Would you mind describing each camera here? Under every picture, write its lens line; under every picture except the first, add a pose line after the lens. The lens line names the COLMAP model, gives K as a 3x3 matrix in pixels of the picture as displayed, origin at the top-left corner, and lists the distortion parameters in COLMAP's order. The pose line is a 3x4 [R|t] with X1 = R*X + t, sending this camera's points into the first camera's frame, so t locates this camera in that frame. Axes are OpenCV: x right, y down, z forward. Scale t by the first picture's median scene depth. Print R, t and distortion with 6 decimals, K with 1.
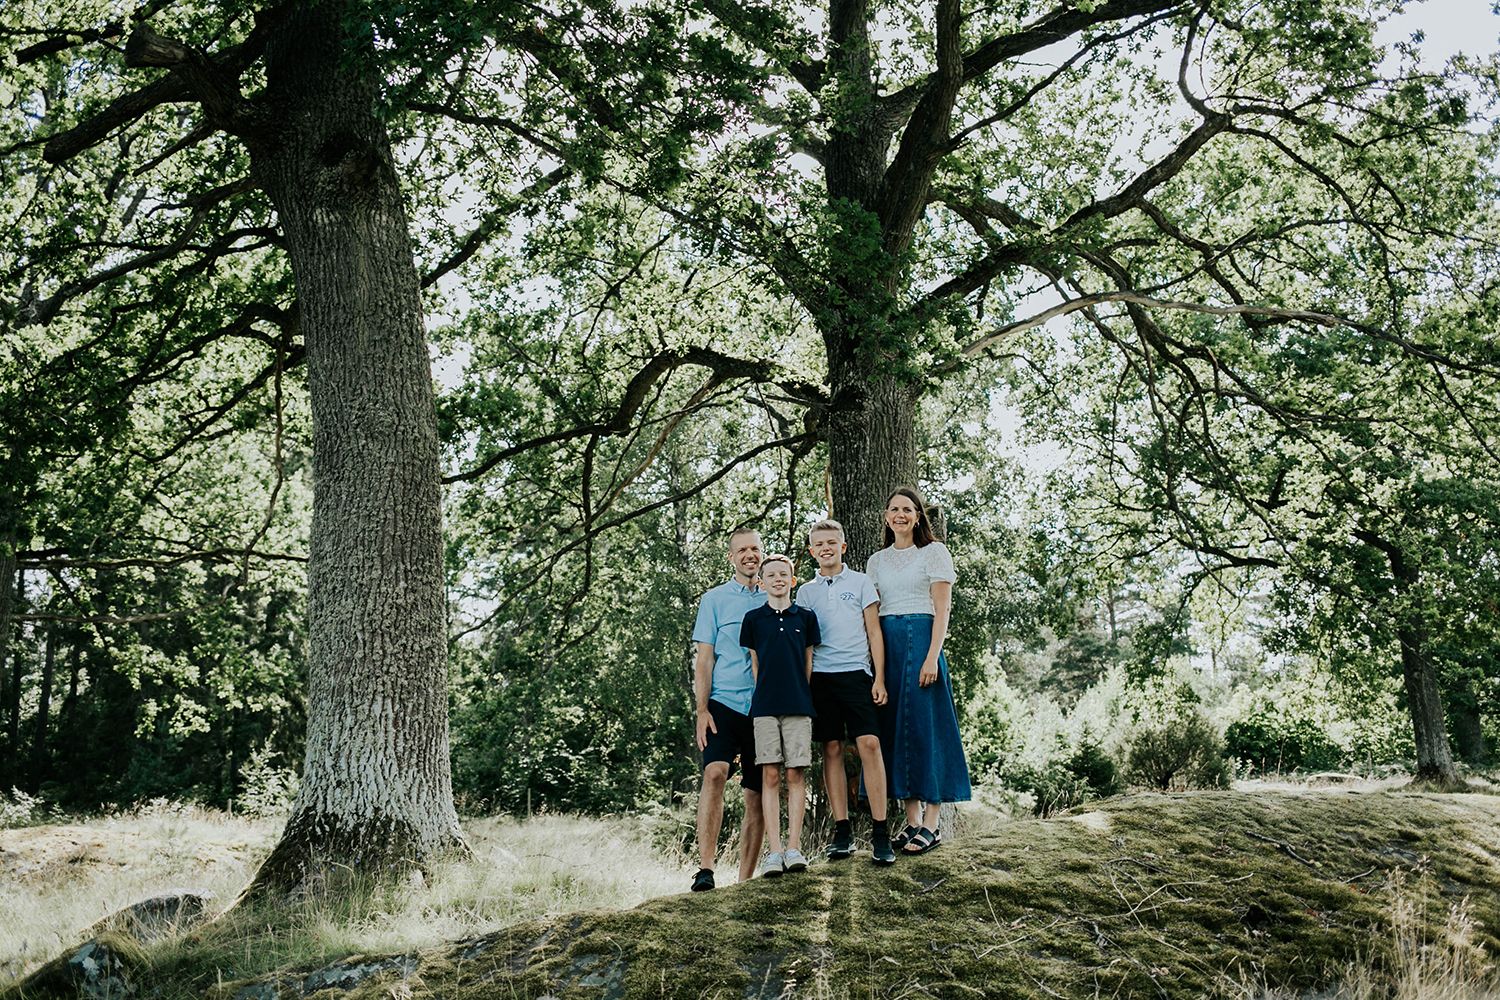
lens RADIAL K [[1447.4, 0, 750.0], [0, 1447.4, 500.0], [0, 0, 1]] dist [-0.049012, 0.010250]
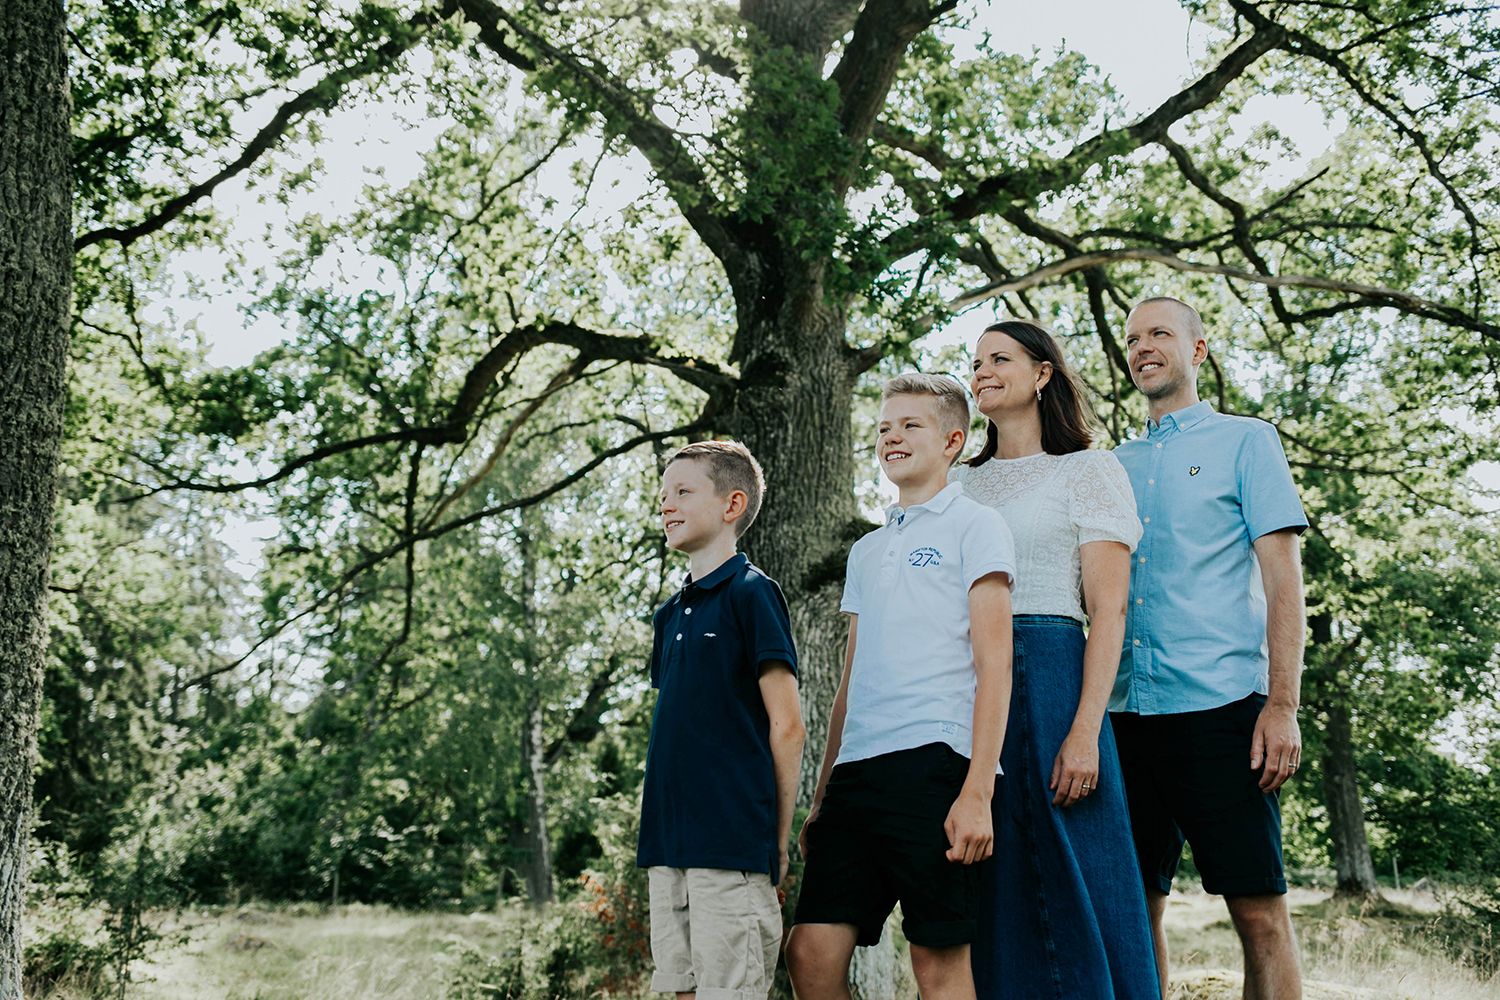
lens RADIAL K [[1429.2, 0, 750.0], [0, 1429.2, 500.0], [0, 0, 1]] dist [-0.052590, 0.004711]
pose [[0.993635, 0.054464, 0.098607, -0.003936], [-0.048822, 0.997078, -0.058750, 0.023155], [-0.101519, 0.053562, 0.993391, 0.191322]]
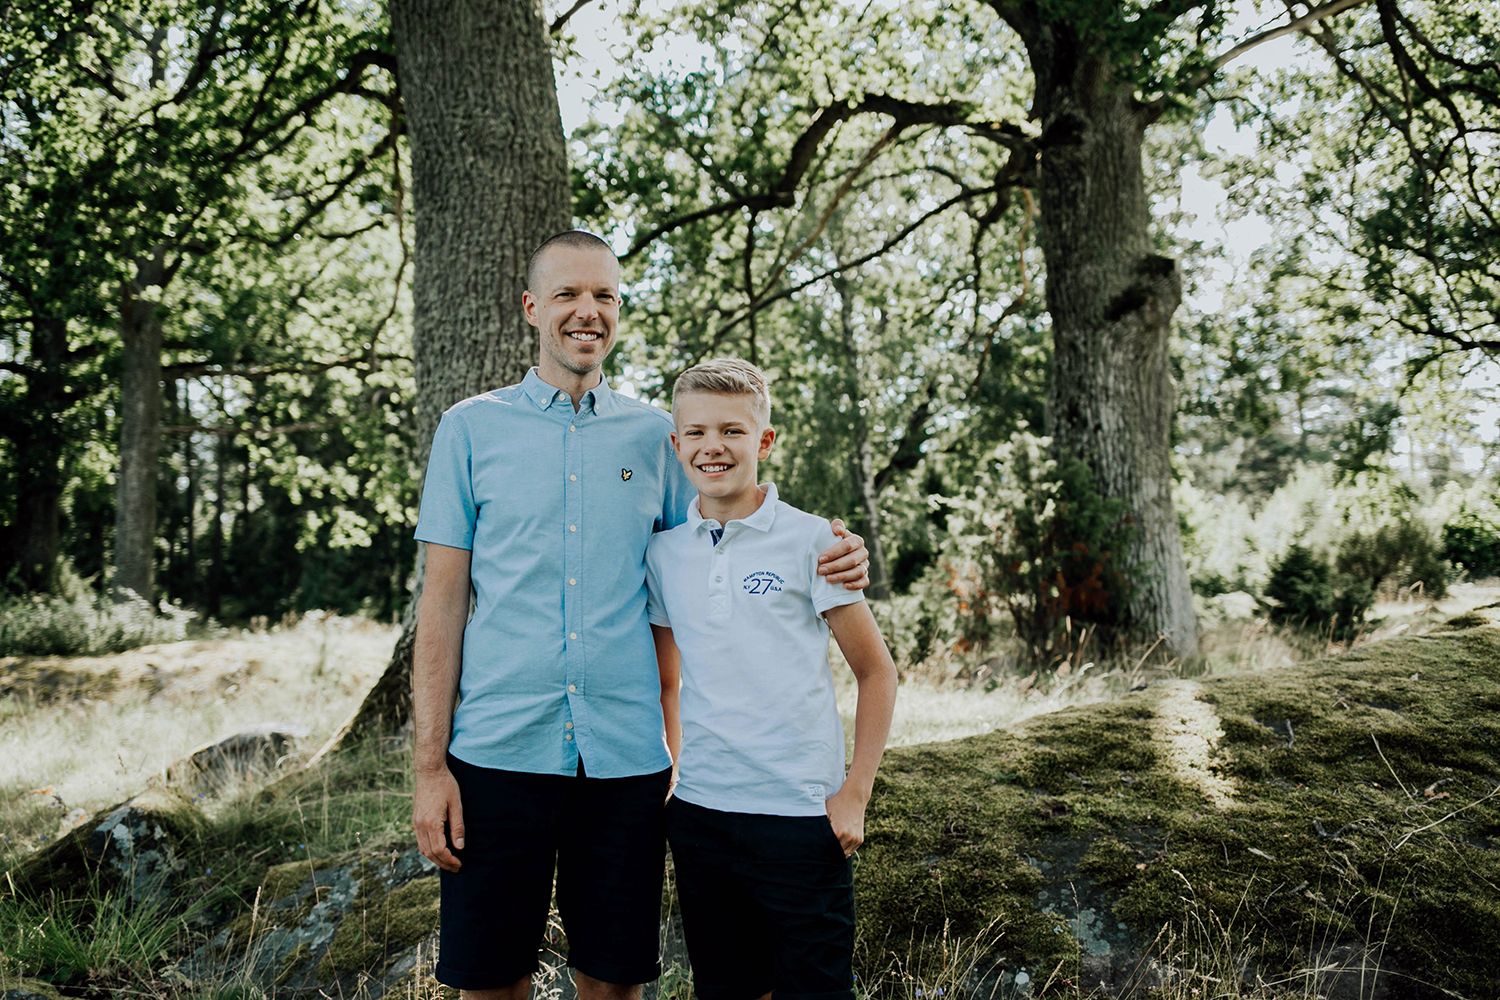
lens RADIAL K [[1447.4, 0, 750.0], [0, 1447.4, 500.0], [0, 0, 1]] dist [-0.049012, 0.010250]
pose [[0.993834, -0.013366, -0.110074, -0.014282], [0.027523, 0.991376, 0.128123, 0.018395], [0.107413, -0.130362, 0.985631, 0.090316]]
